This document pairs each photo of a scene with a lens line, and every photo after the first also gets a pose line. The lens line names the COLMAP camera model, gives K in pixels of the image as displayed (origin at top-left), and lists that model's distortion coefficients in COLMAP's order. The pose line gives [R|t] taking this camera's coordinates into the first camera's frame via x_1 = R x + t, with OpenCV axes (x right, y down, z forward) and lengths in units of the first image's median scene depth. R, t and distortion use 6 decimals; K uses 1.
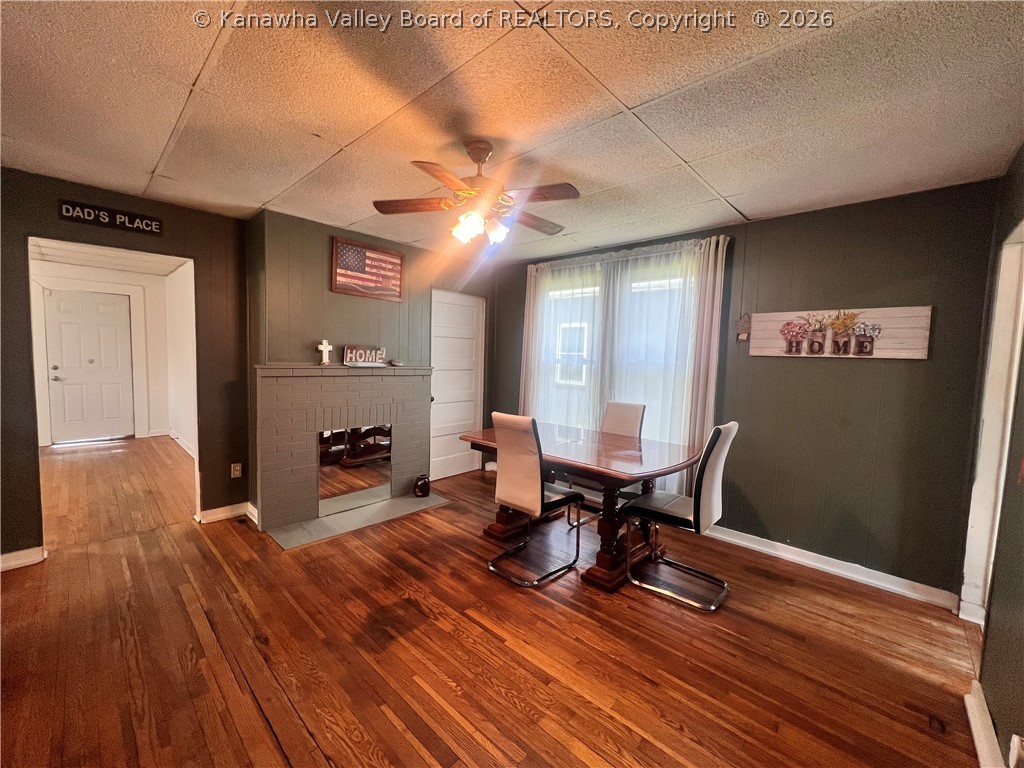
lens RADIAL K [[408.9, 0, 511.3], [0, 408.9, 383.3], [0, 0, 1]] dist [0.000230, 0.000496]
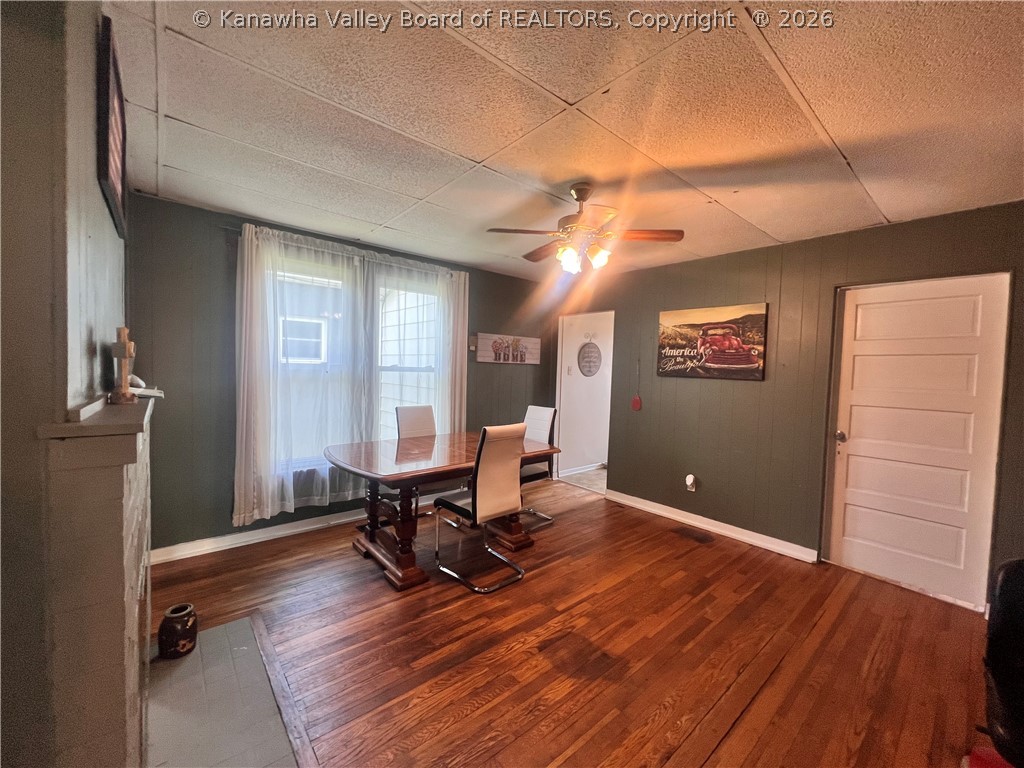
lens RADIAL K [[408.9, 0, 511.0], [0, 408.9, 385.0], [0, 0, 1]] dist [0.000230, 0.000496]
pose [[0.117803, -0.067845, 0.990717, -0.932751], [0.040633, 0.997157, 0.063455, -0.081068], [-0.992205, 0.032781, 0.120225, 0.798396]]
